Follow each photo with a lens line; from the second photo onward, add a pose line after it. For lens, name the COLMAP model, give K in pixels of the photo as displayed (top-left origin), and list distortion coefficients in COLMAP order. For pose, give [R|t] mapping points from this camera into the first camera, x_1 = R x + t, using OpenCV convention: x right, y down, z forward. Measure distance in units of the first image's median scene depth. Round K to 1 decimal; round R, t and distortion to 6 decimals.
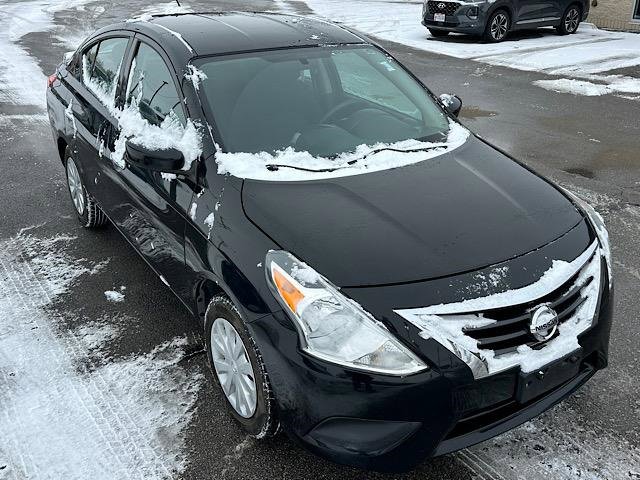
lens RADIAL K [[613.8, 0, 320.0], [0, 613.8, 240.0], [0, 0, 1]] dist [0.188853, -0.389730]
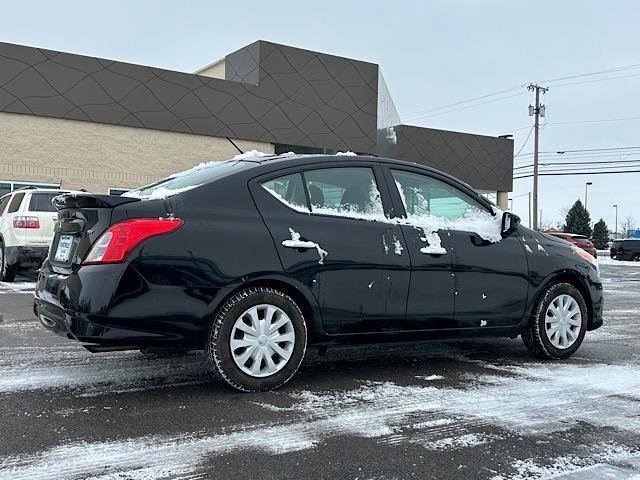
lens RADIAL K [[673.4, 0, 313.5], [0, 673.4, 242.0], [0, 0, 1]] dist [0.183037, -0.375927]
pose [[0.024662, -0.004858, 0.999684, -2.322216], [0.395767, 0.918336, -0.005301, -0.317713], [-0.918020, 0.395772, 0.024570, 1.608900]]
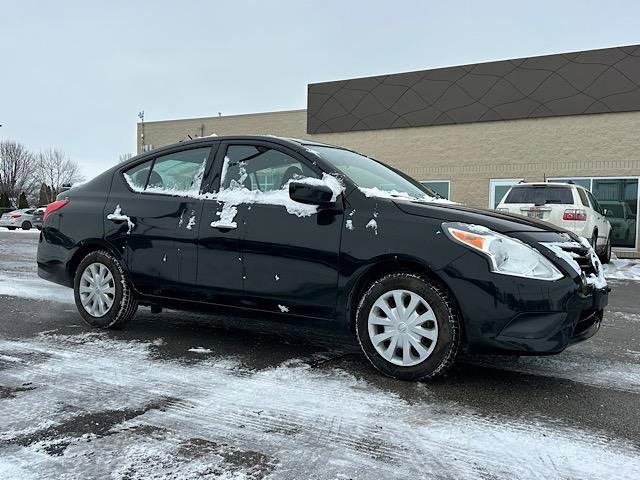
lens RADIAL K [[613.8, 0, 320.0], [0, 613.8, 240.0], [0, 0, 1]] dist [0.188853, -0.389730]
pose [[0.914016, 0.005725, 0.405638, -0.880650], [0.148643, 0.925636, -0.347998, 0.487538], [-0.377466, 0.378371, 0.845195, -0.143314]]
